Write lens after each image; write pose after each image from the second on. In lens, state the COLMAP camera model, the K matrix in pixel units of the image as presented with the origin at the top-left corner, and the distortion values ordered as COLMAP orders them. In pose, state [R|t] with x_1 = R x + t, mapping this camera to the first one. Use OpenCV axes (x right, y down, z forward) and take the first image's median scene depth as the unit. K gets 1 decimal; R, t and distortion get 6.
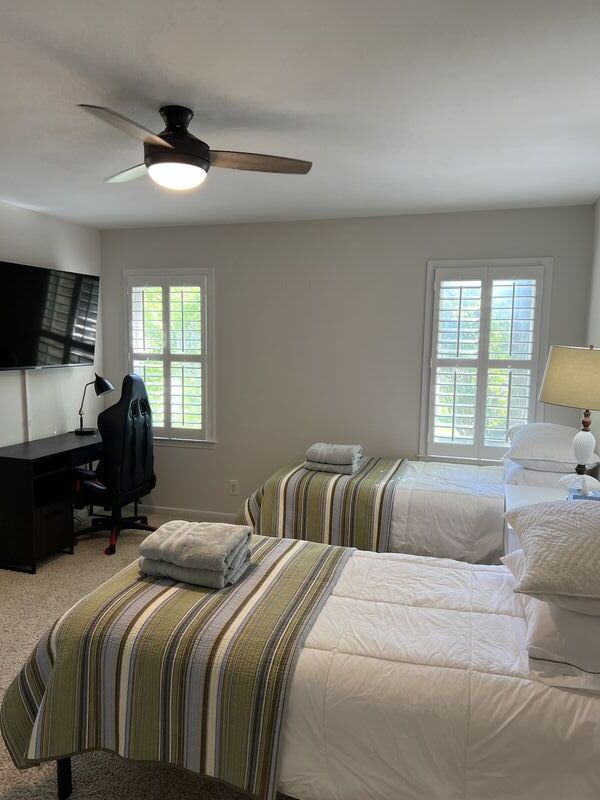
lens RADIAL K [[614.6, 0, 301.2], [0, 614.6, 397.2], [0, 0, 1]] dist [0.024894, -0.013628]
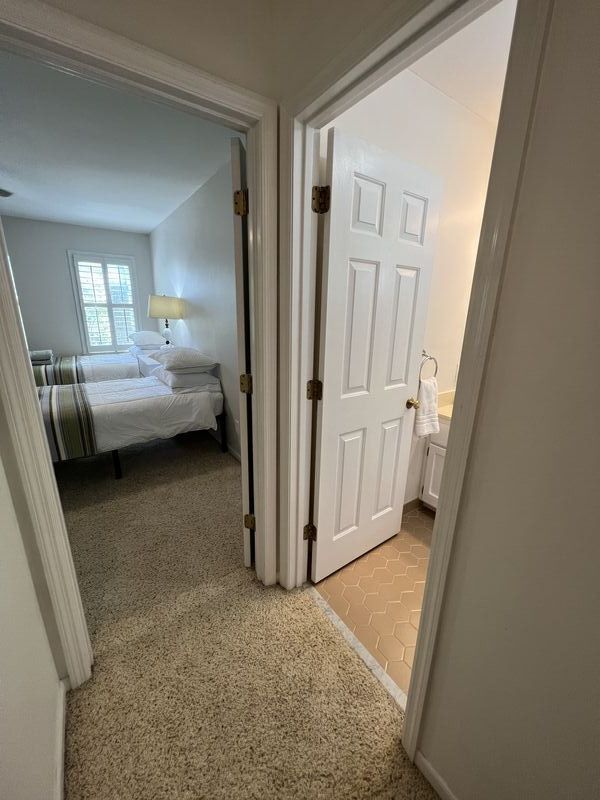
lens RADIAL K [[320.3, 0, 298.2], [0, 320.3, 398.7], [0, 0, 1]] dist [0.000583, 0.000200]
pose [[0.636150, -0.221770, 0.739007, -0.181365], [0.067824, 0.970168, 0.232755, 0.045295], [-0.768579, -0.097945, 0.632213, -0.230228]]
